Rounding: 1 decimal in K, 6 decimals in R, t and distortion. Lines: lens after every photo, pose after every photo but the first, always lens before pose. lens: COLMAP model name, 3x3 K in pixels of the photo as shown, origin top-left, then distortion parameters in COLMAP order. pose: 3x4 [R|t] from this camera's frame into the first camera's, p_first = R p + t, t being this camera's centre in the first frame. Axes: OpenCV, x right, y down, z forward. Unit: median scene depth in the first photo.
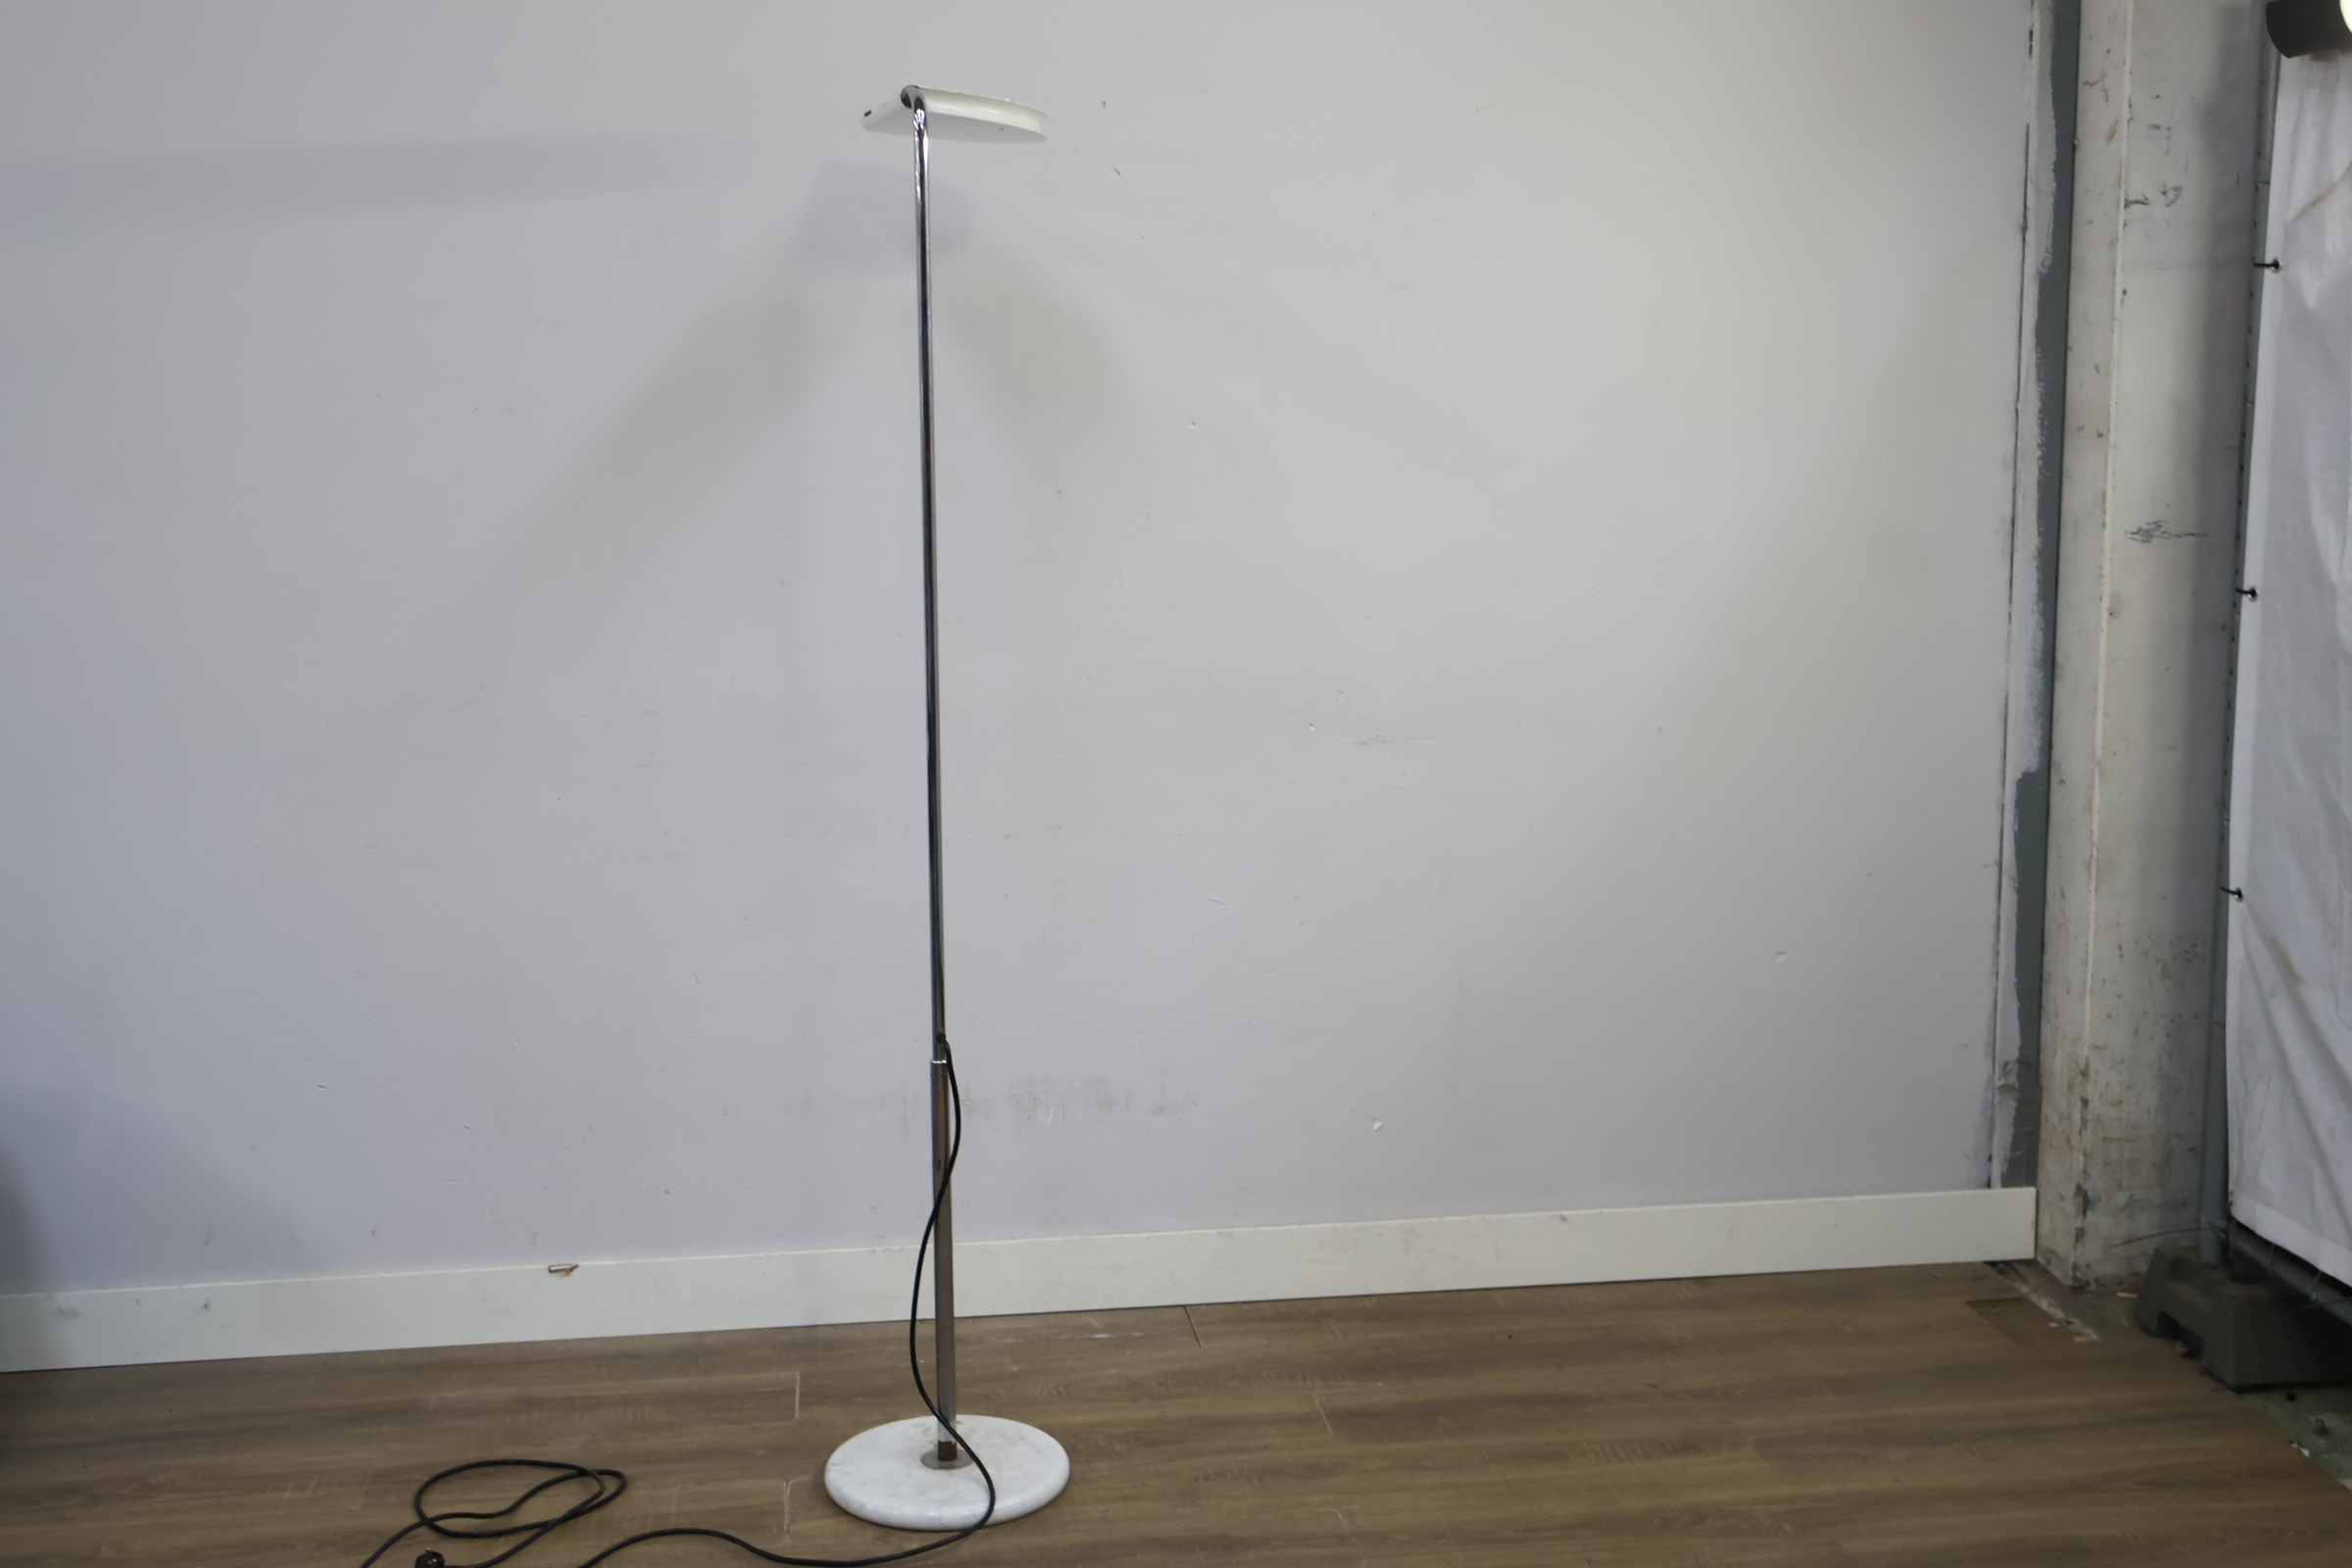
lens RADIAL K [[2710.5, 0, 1176.0], [0, 2710.5, 783.0], [0, 0, 1]] dist [0.013450, 0.000000]
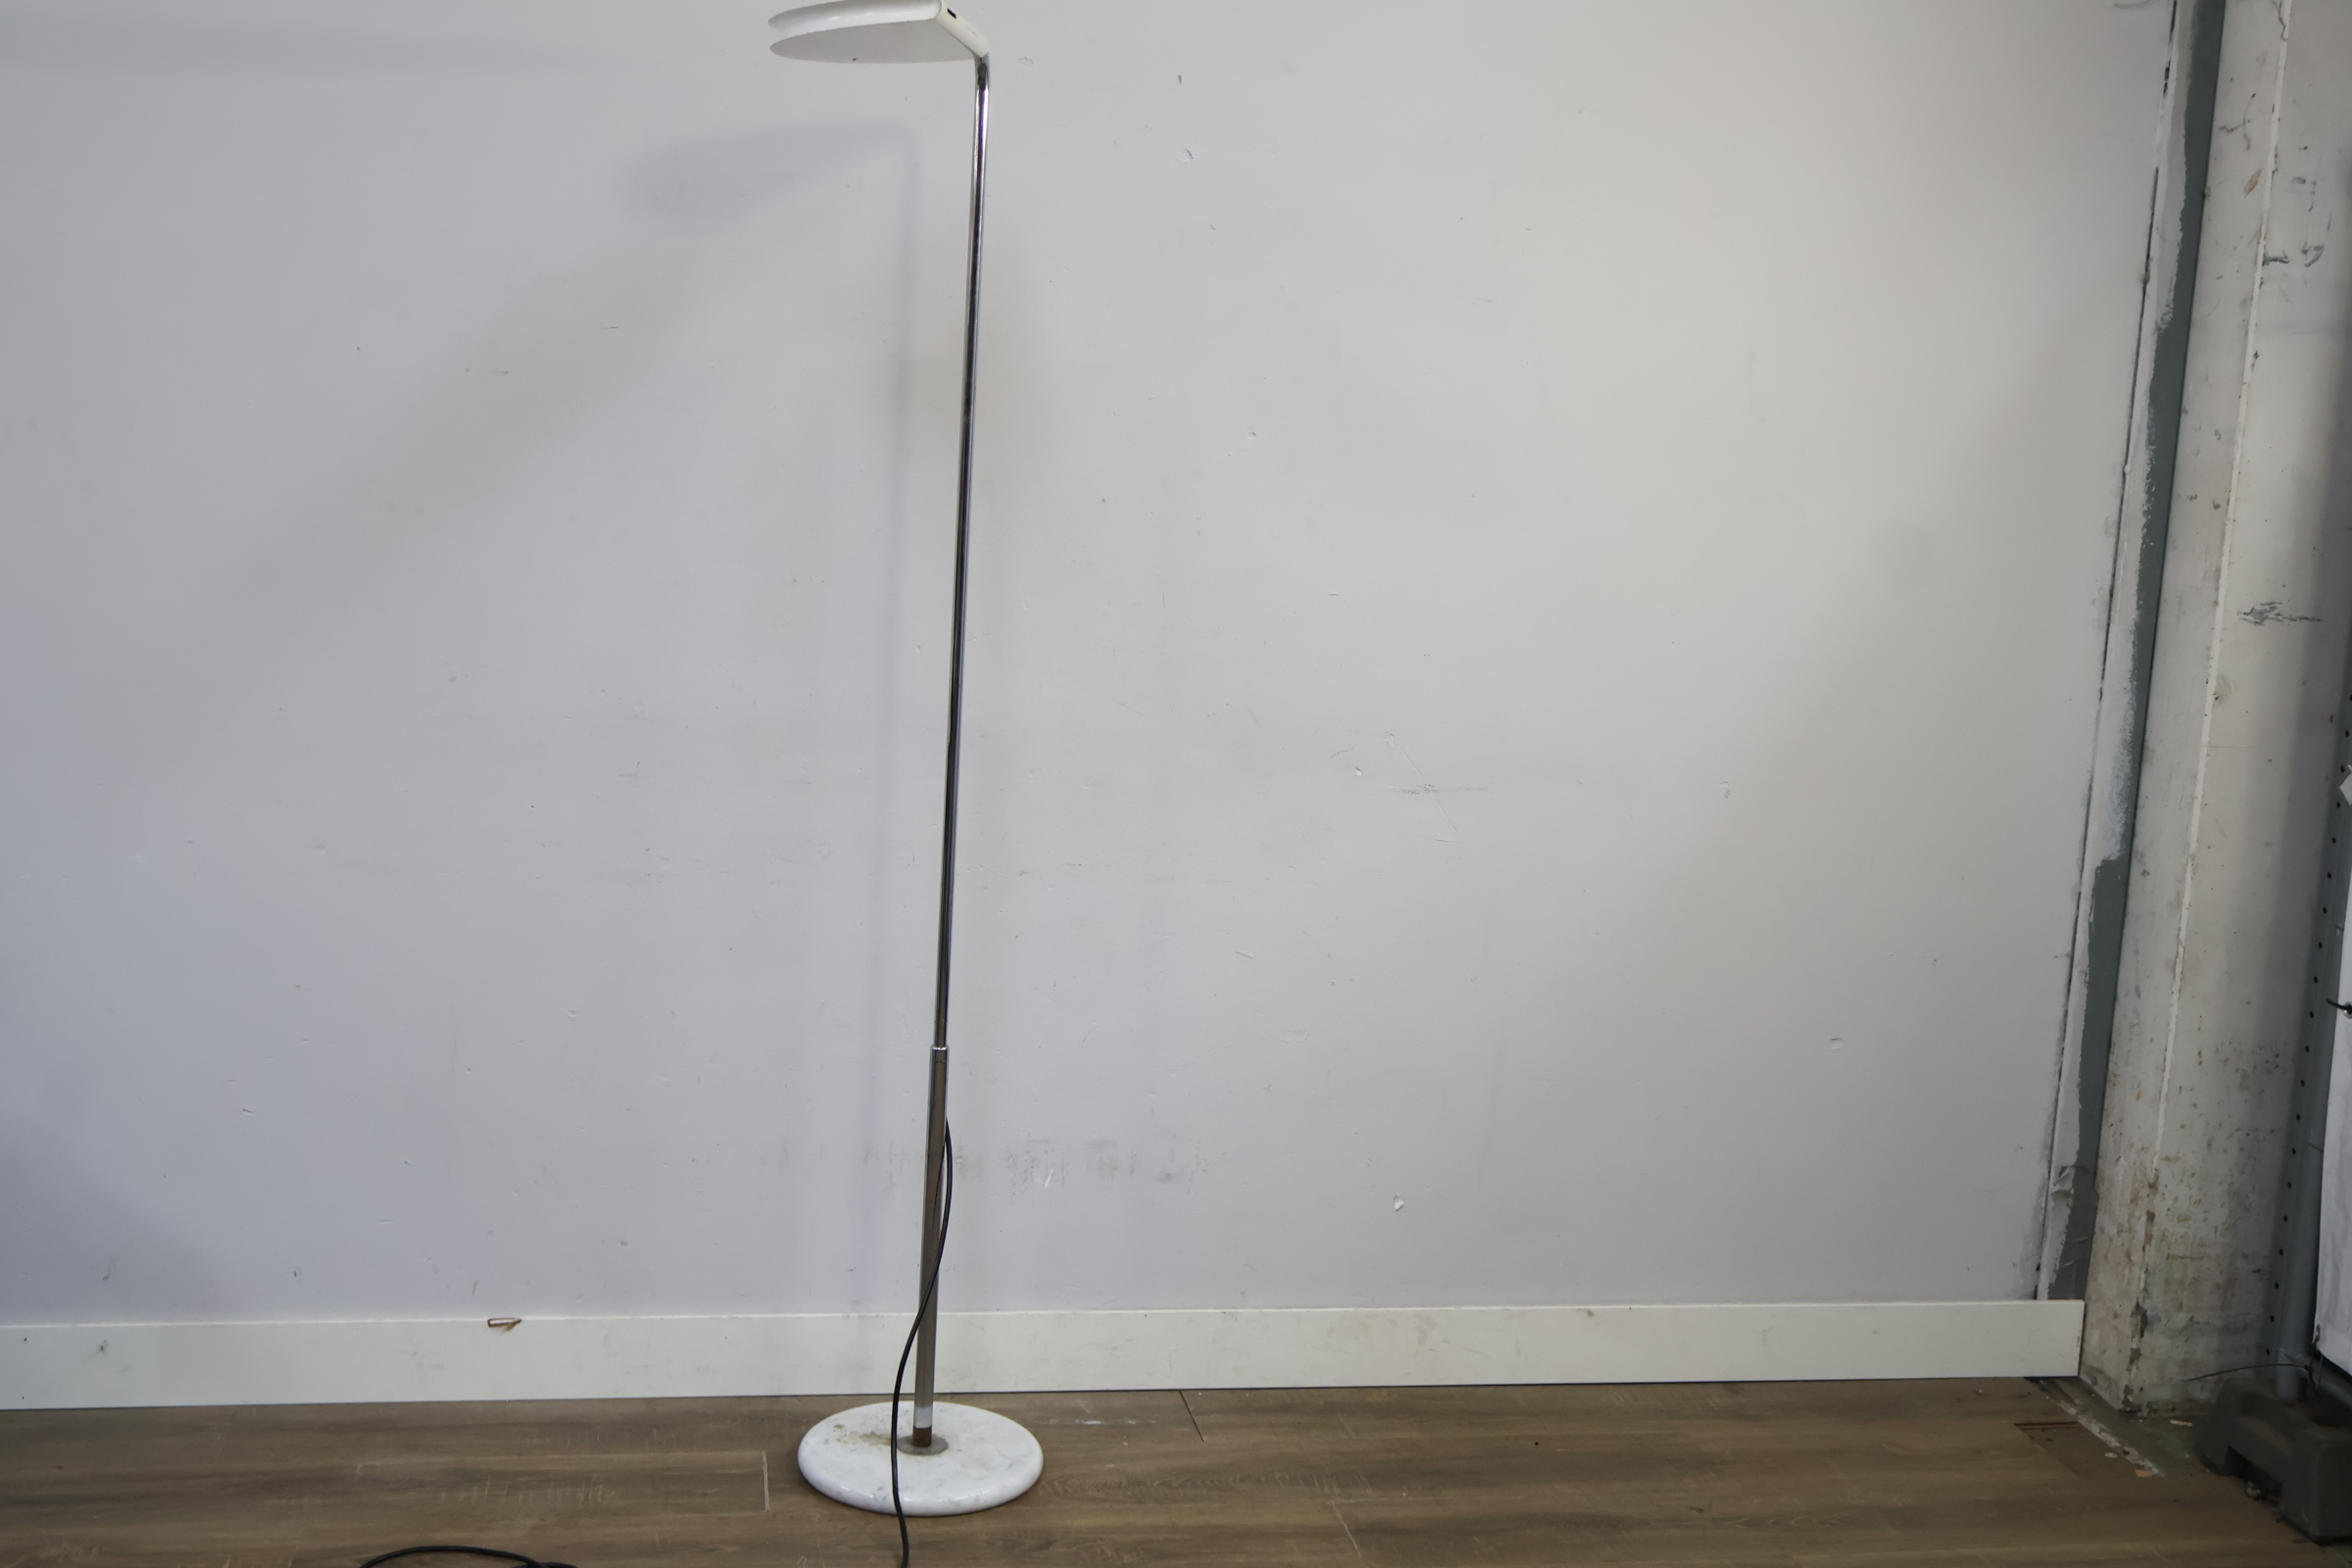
lens RADIAL K [[2710.5, 0, 1160.4], [0, 2710.5, 785.9], [0, 0, 1]] dist [0.013450, 0.000000]
pose [[0.997170, 0.055480, 0.050735, -0.063576], [-0.055759, 0.998436, 0.004106, -0.015880], [-0.050428, -0.006924, 0.998704, 0.085720]]
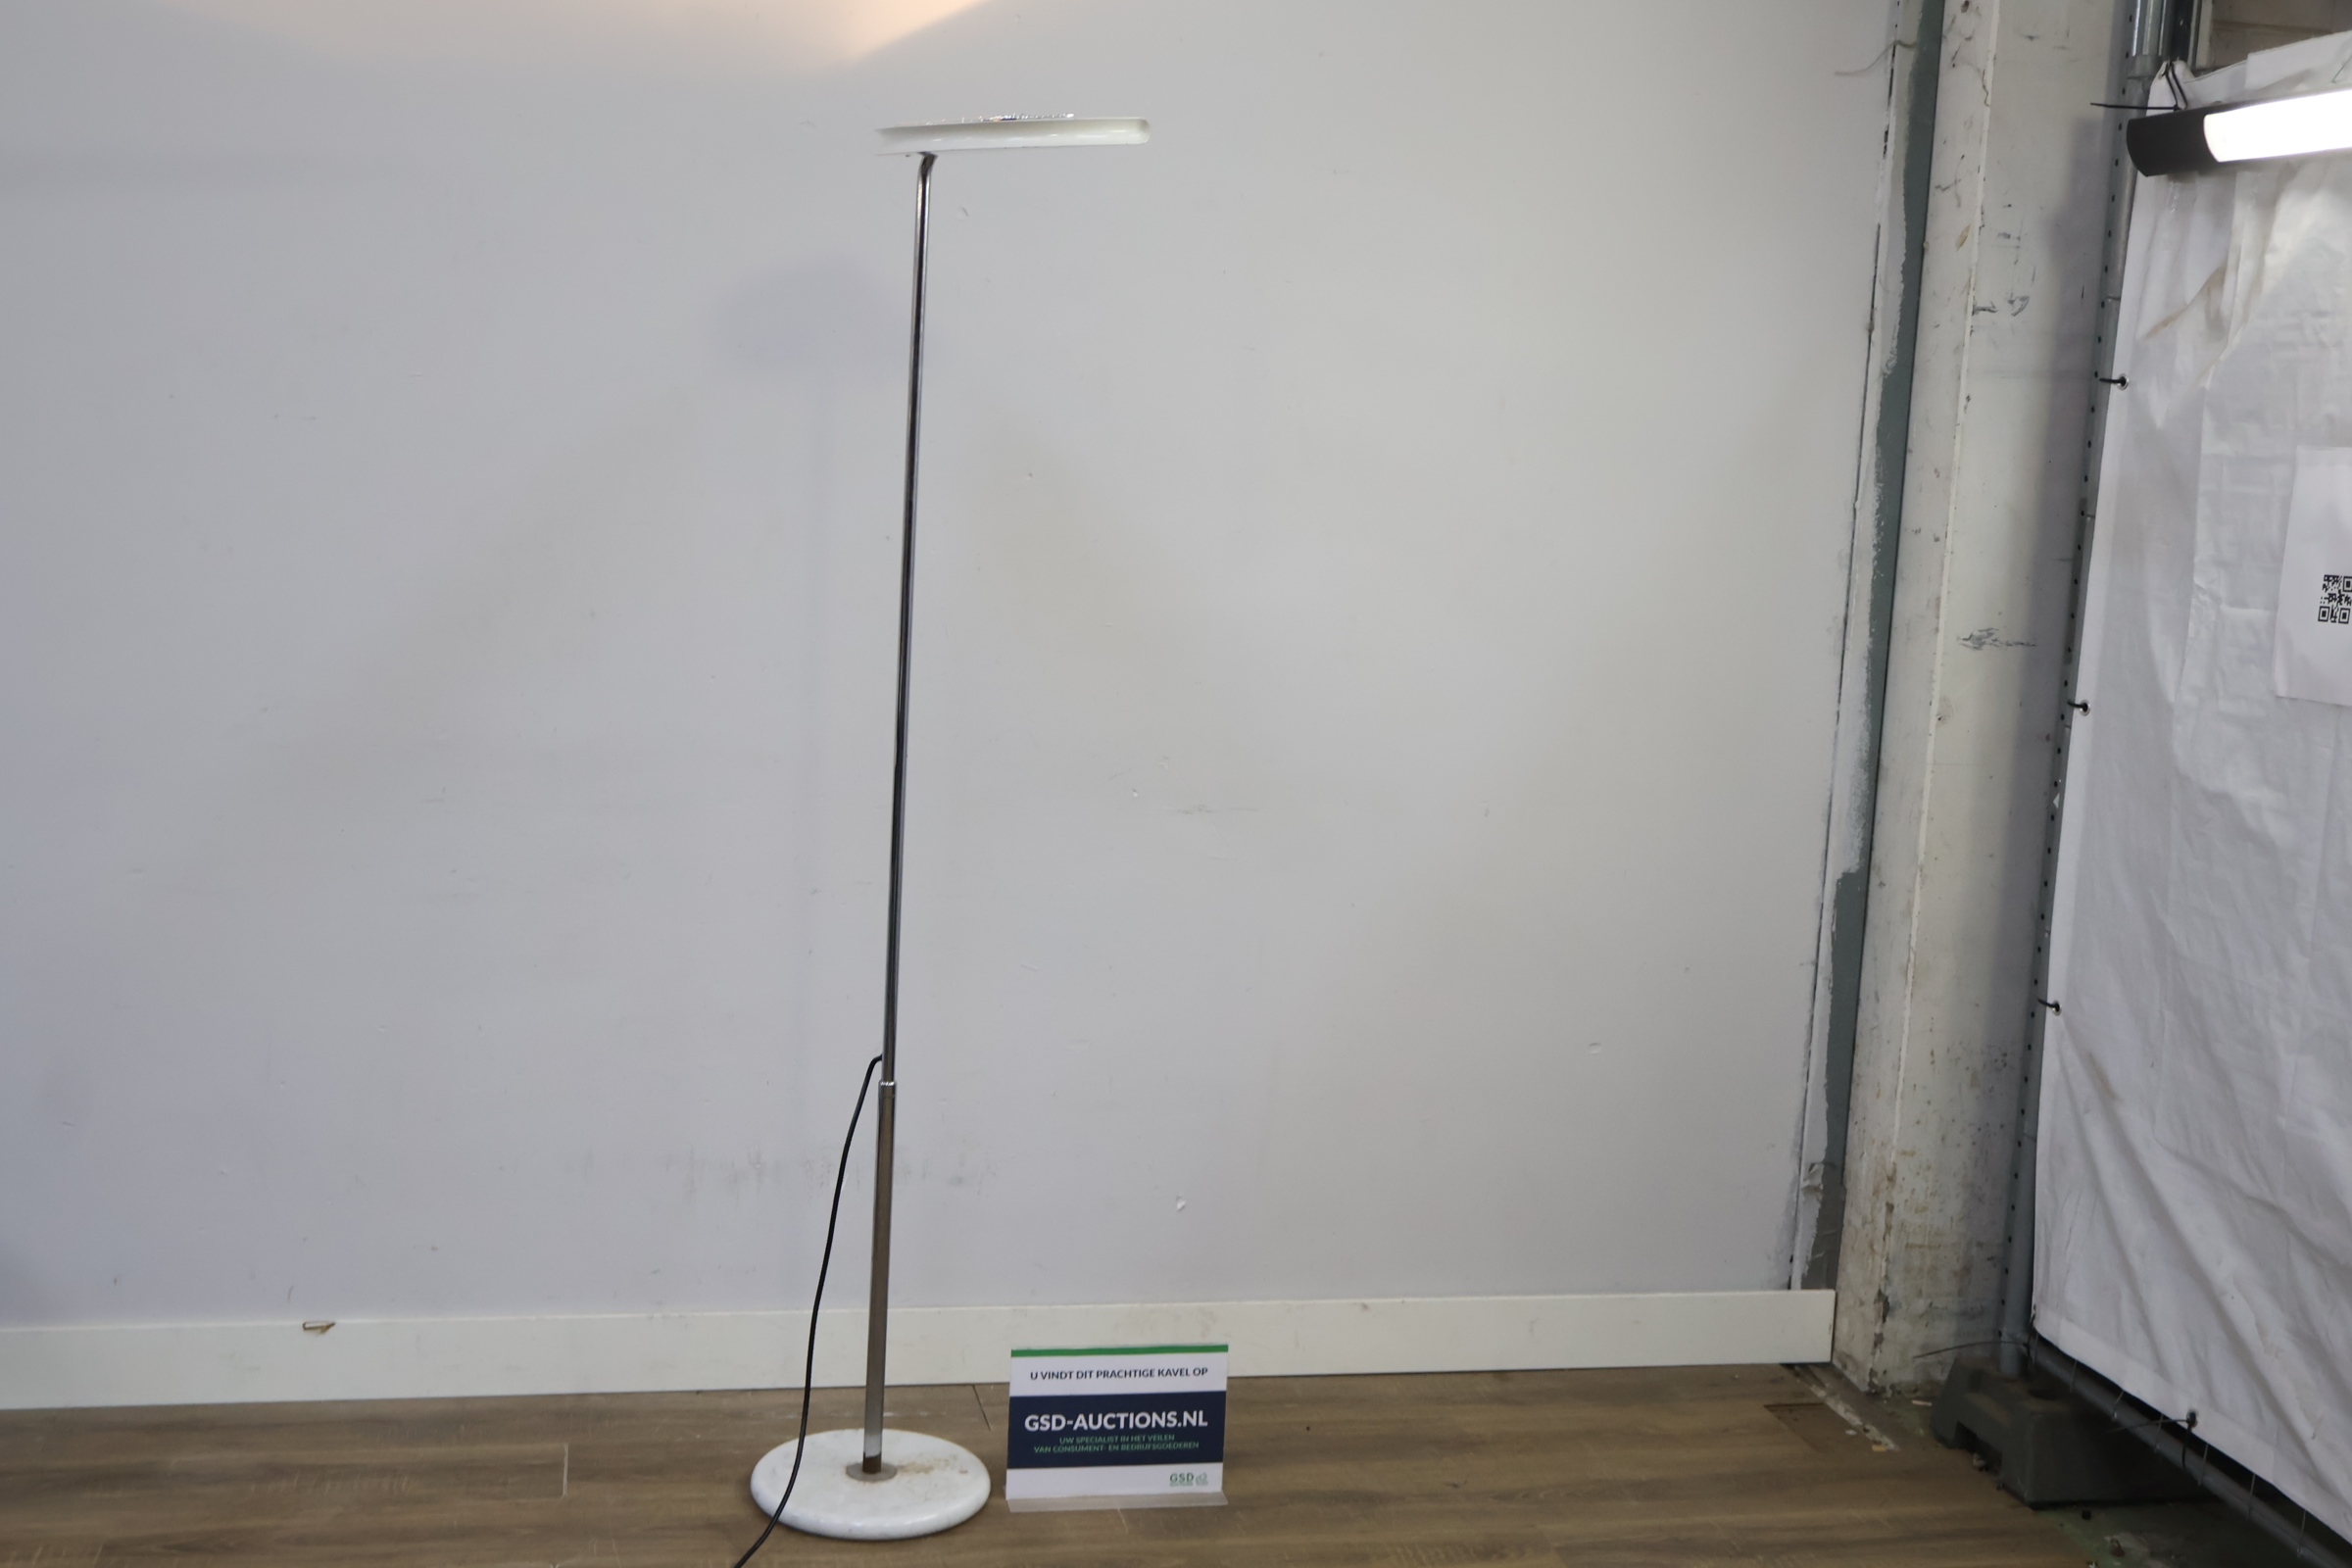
lens RADIAL K [[2710.5, 0, 1156.8], [0, 2710.5, 788.8], [0, 0, 1]] dist [0.013450, 0.000000]
pose [[0.995587, 0.049212, 0.079900, -0.019974], [-0.048161, 0.998726, -0.015030, -0.007901], [-0.080538, 0.011116, 0.996690, 0.030870]]
